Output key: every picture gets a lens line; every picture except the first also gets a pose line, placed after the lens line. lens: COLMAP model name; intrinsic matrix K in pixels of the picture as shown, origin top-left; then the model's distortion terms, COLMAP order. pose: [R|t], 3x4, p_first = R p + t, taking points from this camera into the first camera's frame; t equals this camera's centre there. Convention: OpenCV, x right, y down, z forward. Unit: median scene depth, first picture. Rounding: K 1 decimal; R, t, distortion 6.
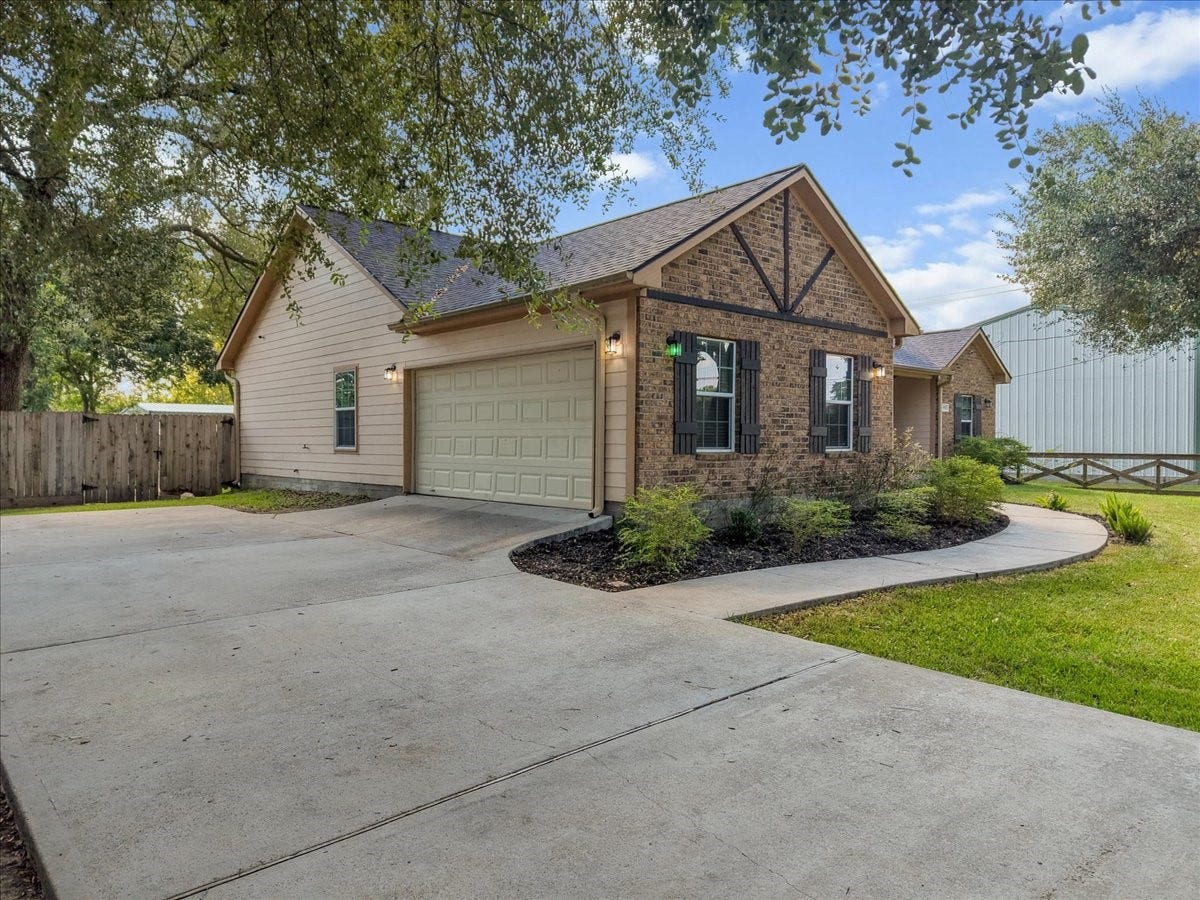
lens RADIAL K [[776.9, 0, 600.0], [0, 776.9, 450.0], [0, 0, 1]] dist [0.039104, -0.001921]
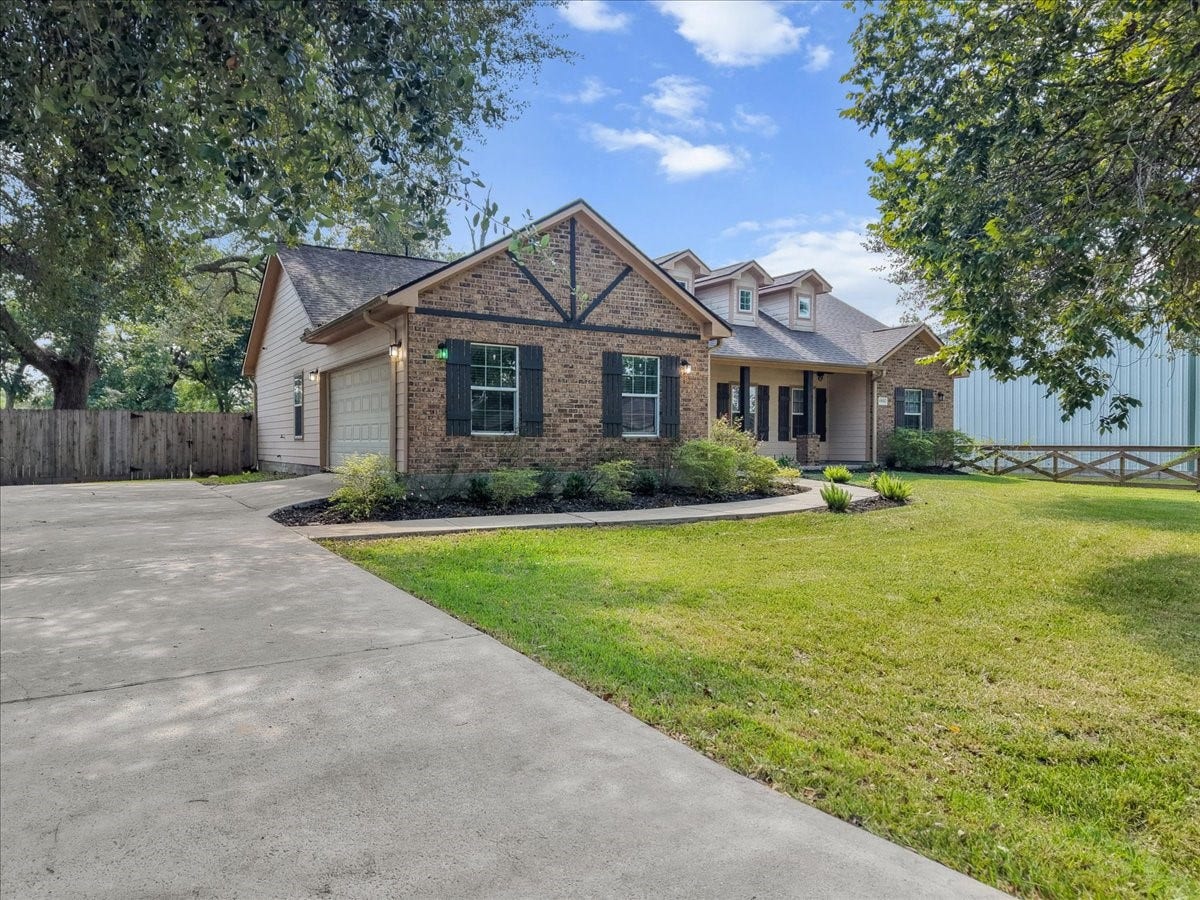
lens RADIAL K [[754.9, 0, 600.0], [0, 754.9, 450.0], [0, 0, 1]] dist [0.128573, -0.135046]
pose [[0.984646, 0.001245, -0.174560, 0.462754], [-0.001578, 0.999997, -0.001768, 0.025576], [0.174557, 0.002017, 0.984645, -0.154565]]
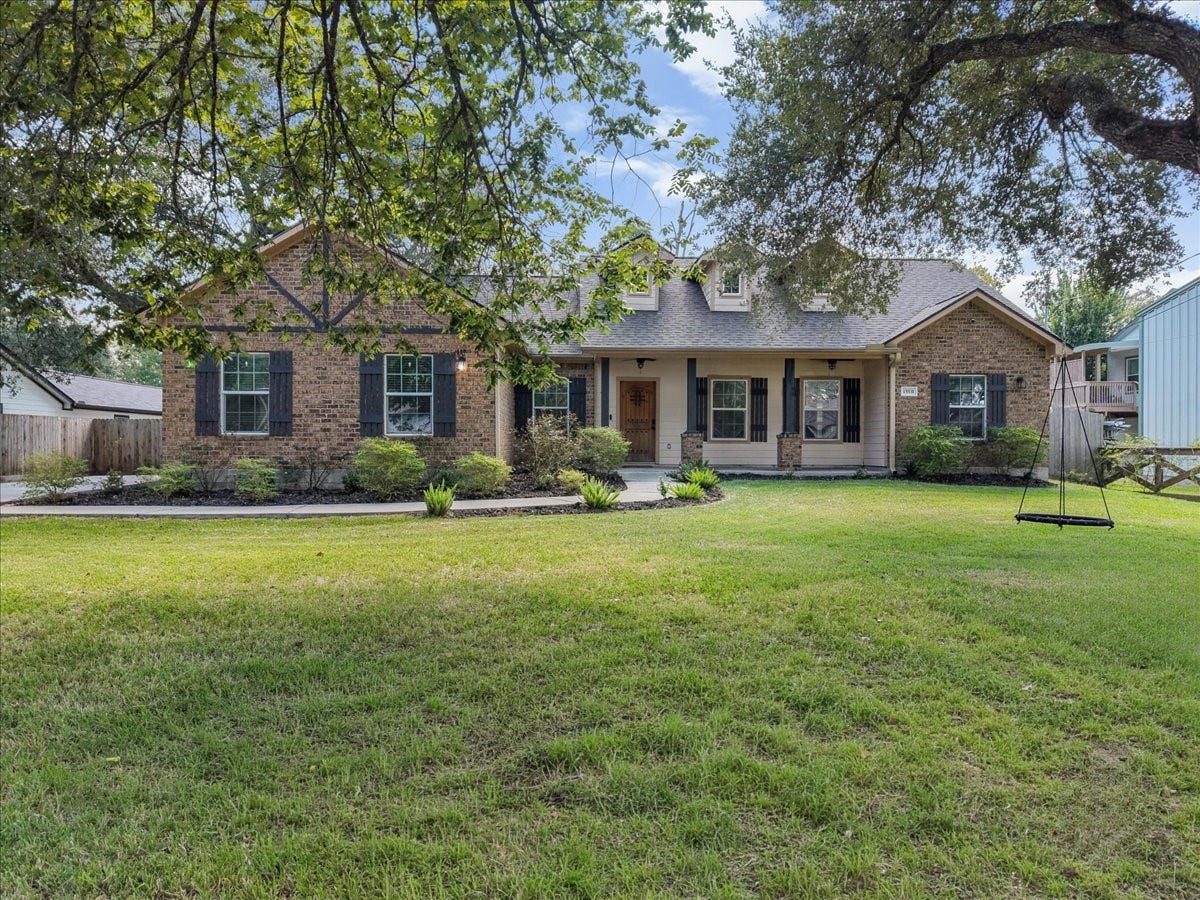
lens RADIAL K [[776.9, 0, 600.0], [0, 776.9, 450.0], [0, 0, 1]] dist [0.039104, -0.001921]
pose [[0.783586, -0.000642, -0.621283, 1.315273], [-0.006801, 0.999931, -0.009611, 0.034395], [0.621246, 0.011756, 0.783527, 0.263450]]
